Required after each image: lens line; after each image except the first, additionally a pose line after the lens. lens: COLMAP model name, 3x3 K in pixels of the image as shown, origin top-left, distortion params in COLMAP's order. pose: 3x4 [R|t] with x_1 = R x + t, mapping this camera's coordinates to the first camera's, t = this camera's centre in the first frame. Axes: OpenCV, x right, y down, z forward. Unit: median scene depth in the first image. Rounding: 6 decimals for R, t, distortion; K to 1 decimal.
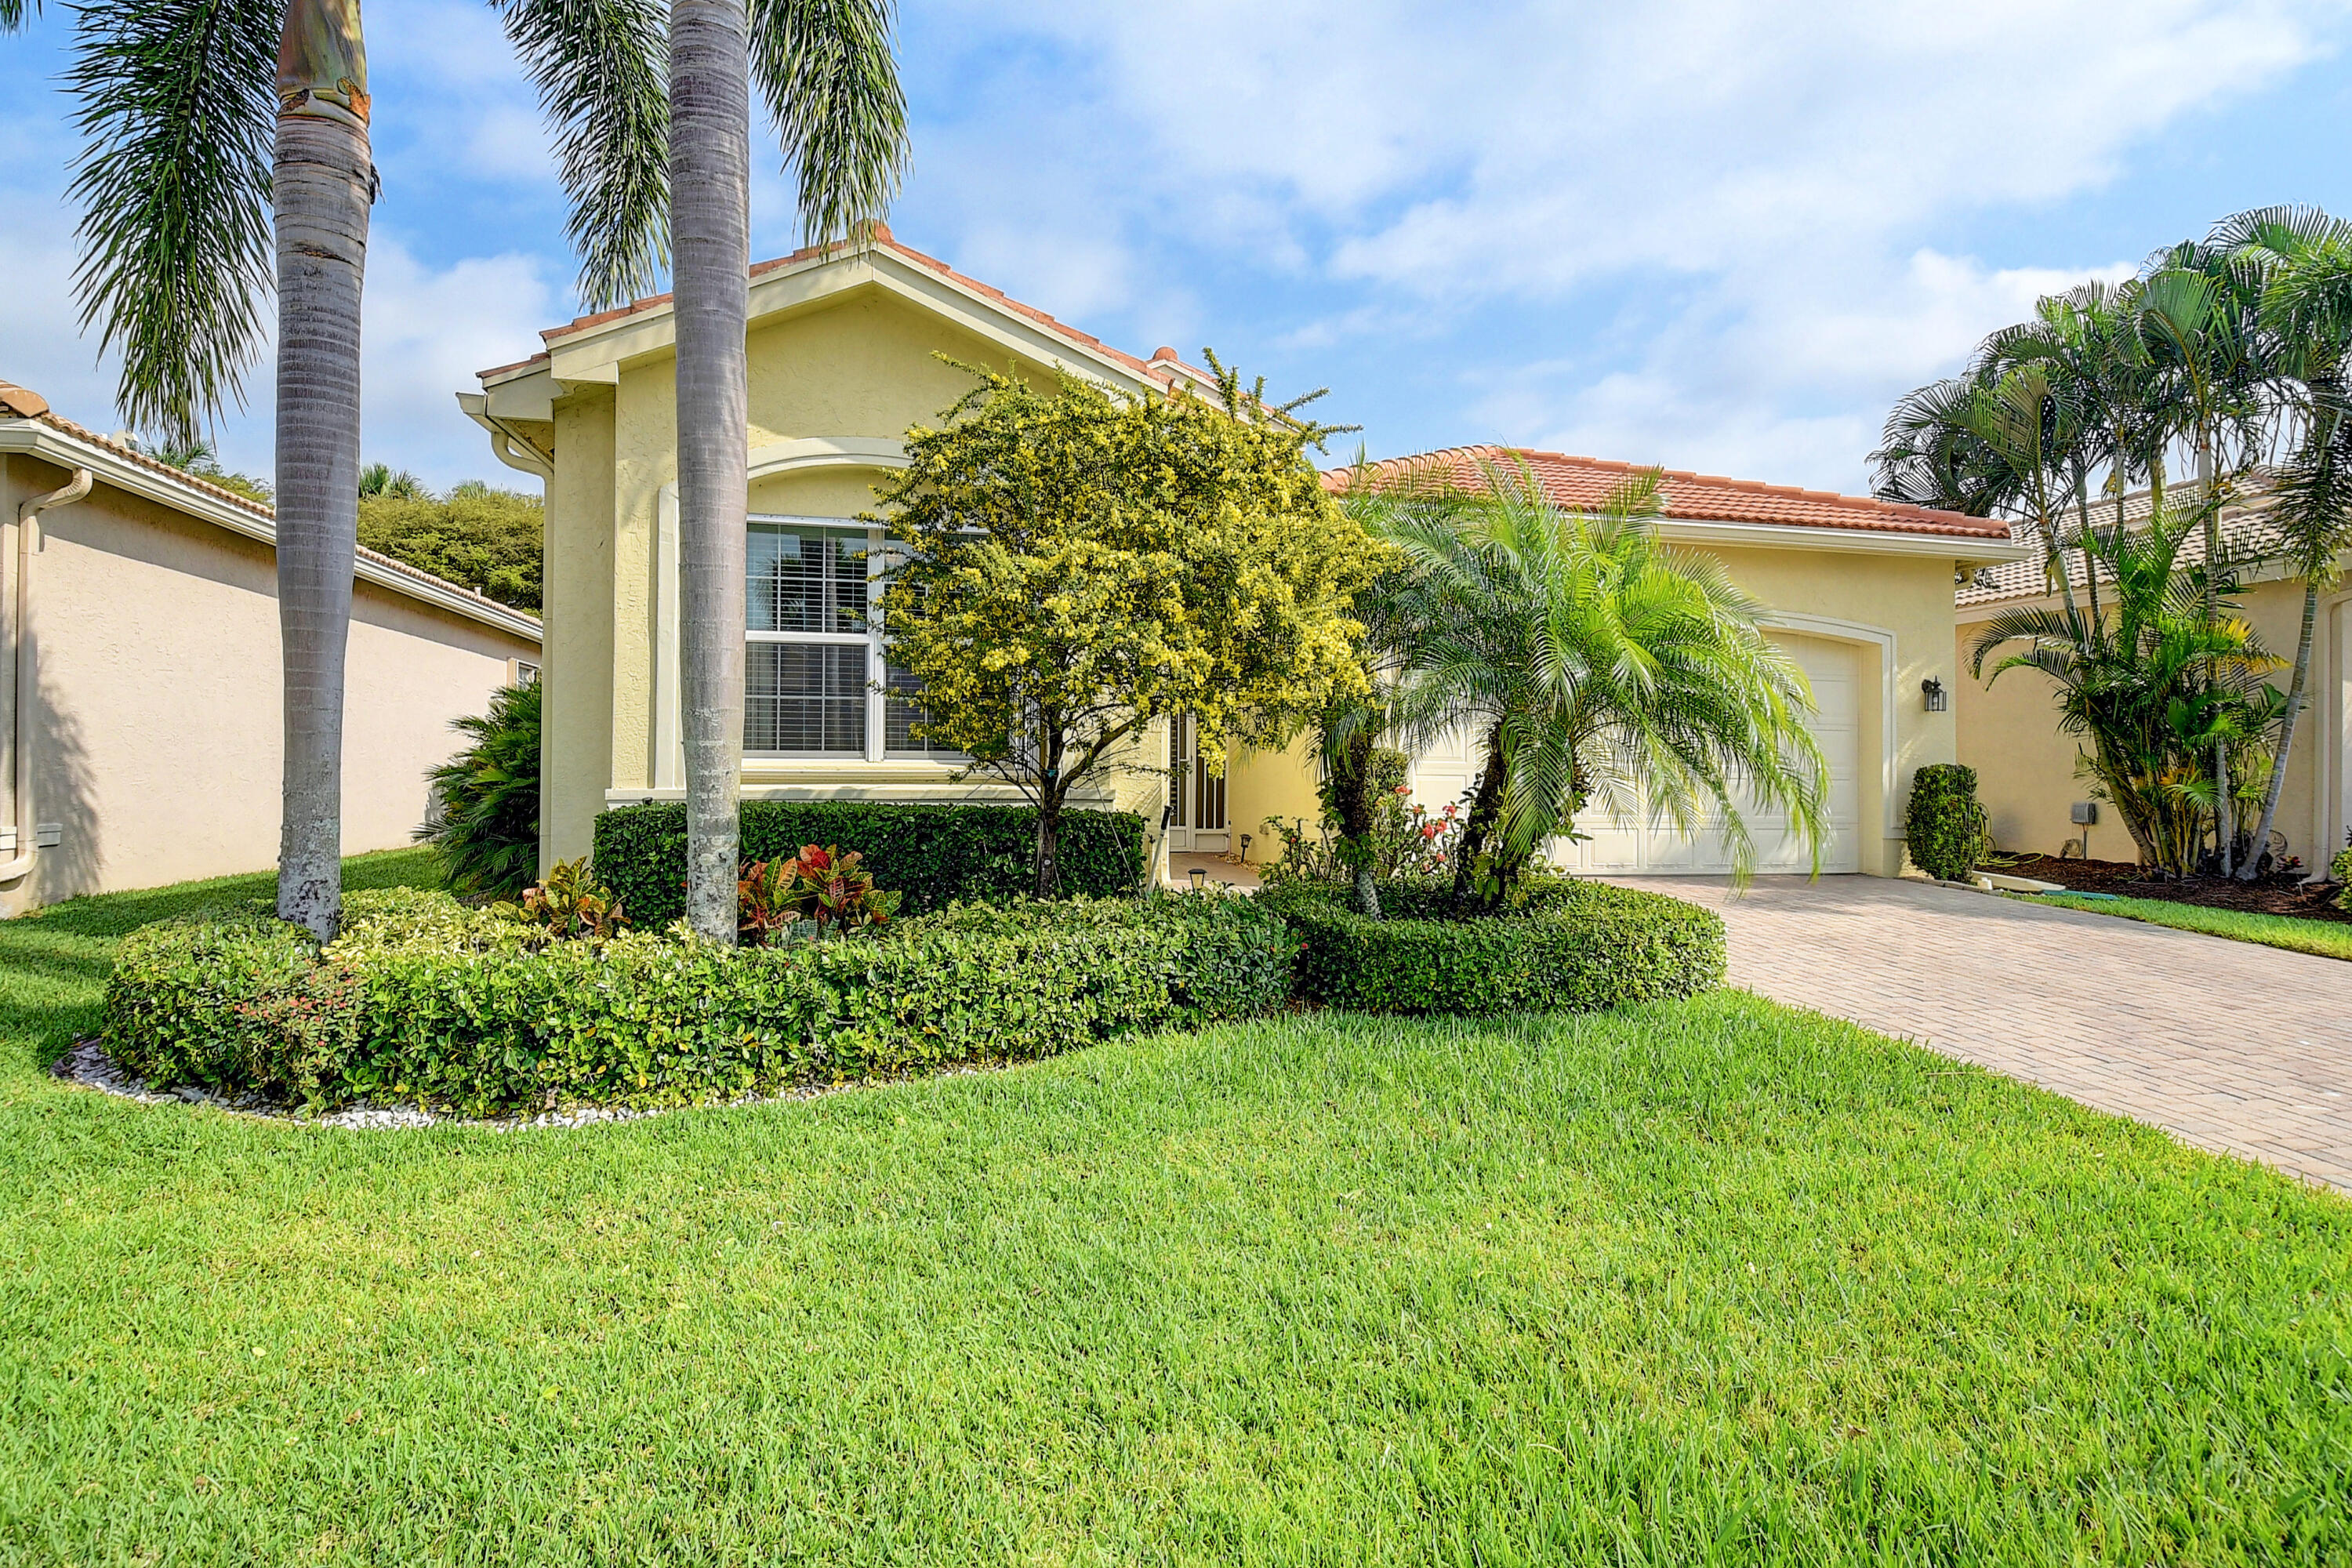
lens RADIAL K [[1145.7, 0, 1167.7], [0, 1145.7, 792.9], [0, 0, 1]] dist [0.087008, -0.073662]
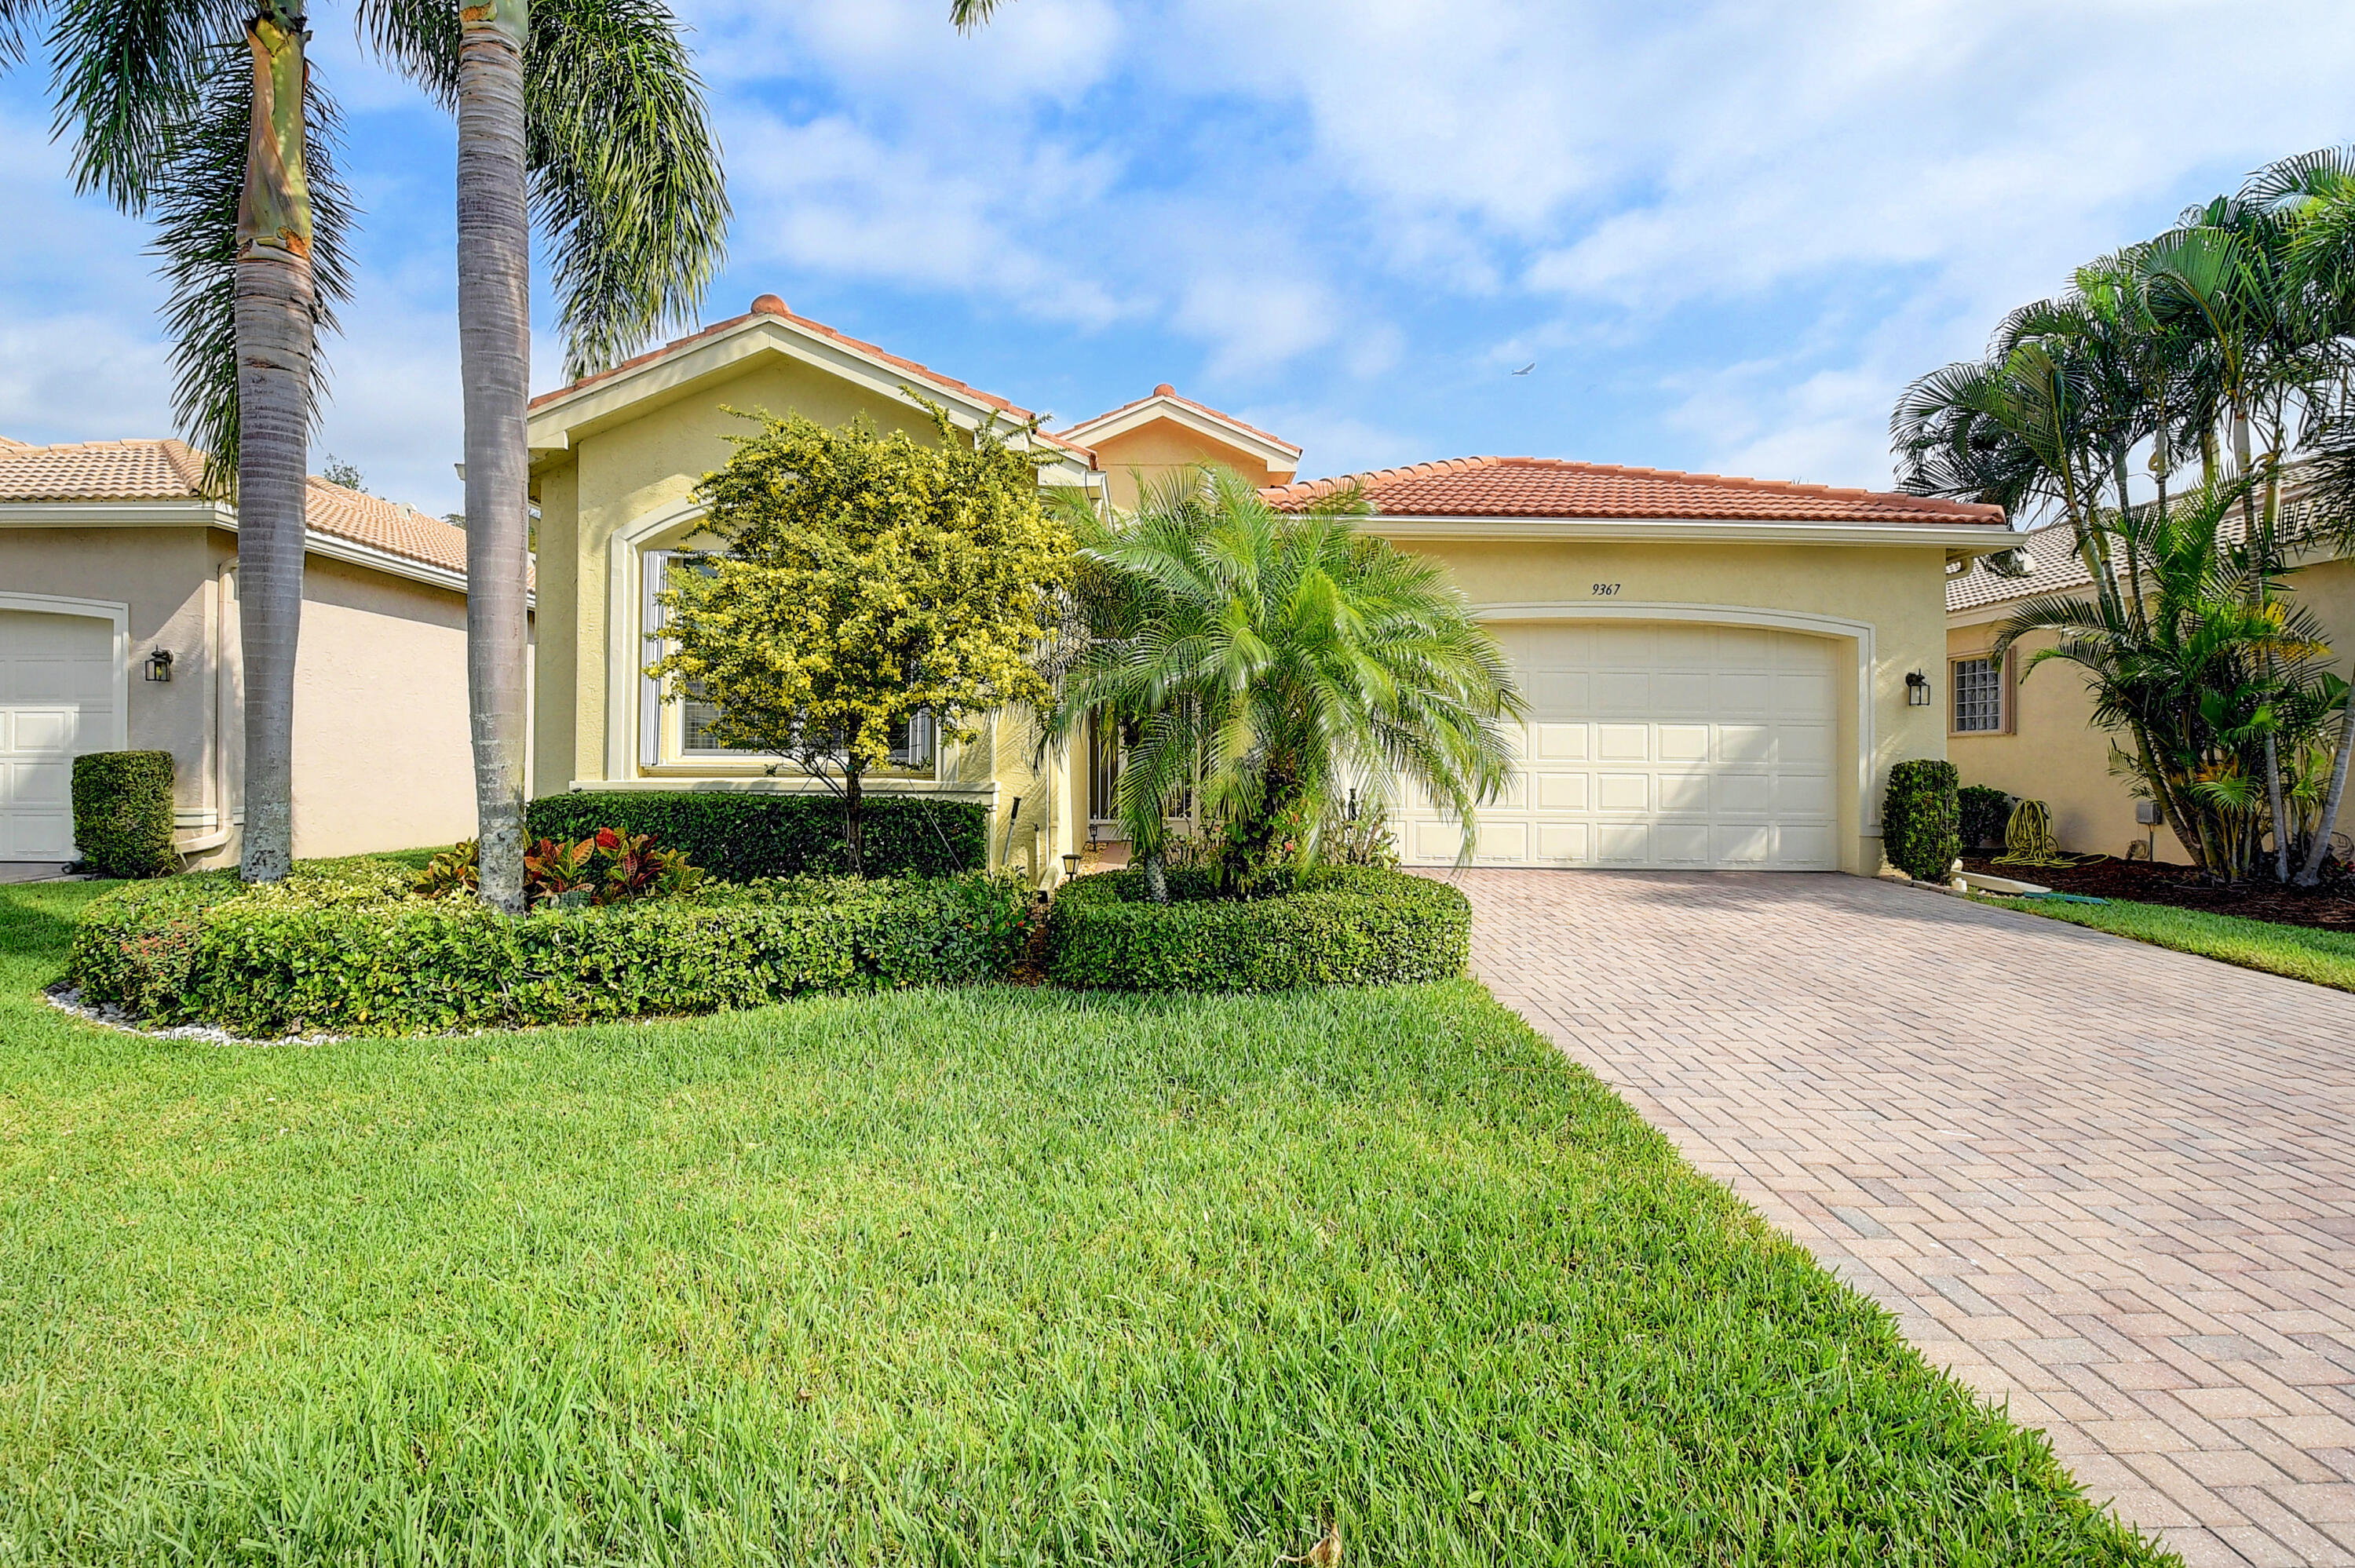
lens RADIAL K [[1058.1, 0, 1177.5], [0, 1058.1, 784.0], [0, 0, 1]] dist [0.035677, -0.029306]
pose [[0.982178, 0.003284, -0.187927, 0.228931], [-0.004004, 0.999986, -0.003452, 0.000743], [0.187913, 0.004143, 0.982177, 0.017335]]
